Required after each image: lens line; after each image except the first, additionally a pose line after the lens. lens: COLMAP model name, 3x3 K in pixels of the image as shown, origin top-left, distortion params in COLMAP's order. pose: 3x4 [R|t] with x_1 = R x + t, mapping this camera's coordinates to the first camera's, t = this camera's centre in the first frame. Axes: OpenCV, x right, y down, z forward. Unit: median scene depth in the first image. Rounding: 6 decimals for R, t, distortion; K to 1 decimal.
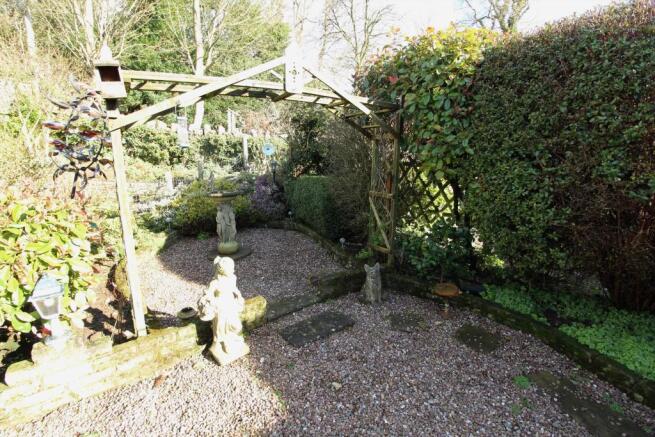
lens RADIAL K [[310.2, 0, 327.5], [0, 310.2, 218.5], [0, 0, 1]] dist [-0.004409, -0.000883]
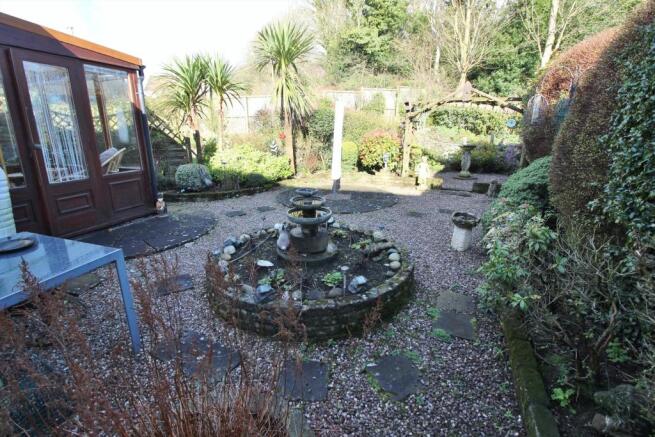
lens RADIAL K [[310.2, 0, 327.5], [0, 310.2, 218.5], [0, 0, 1]] dist [-0.004409, -0.000883]
pose [[0.451616, 0.246037, -0.857618, 0.518014], [-0.185323, 0.966130, 0.179578, 0.085686], [0.872753, 0.077836, 0.481916, -0.338600]]
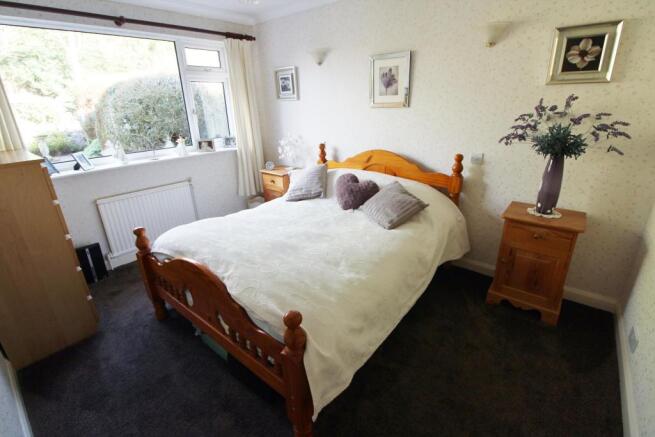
lens RADIAL K [[310.2, 0, 327.5], [0, 310.2, 218.5], [0, 0, 1]] dist [-0.004409, -0.000883]
pose [[0.995935, -0.052881, 0.072922, 0.815276], [0.041906, 0.988606, 0.144578, 0.146621], [-0.079736, -0.140934, 0.986803, -0.788921]]
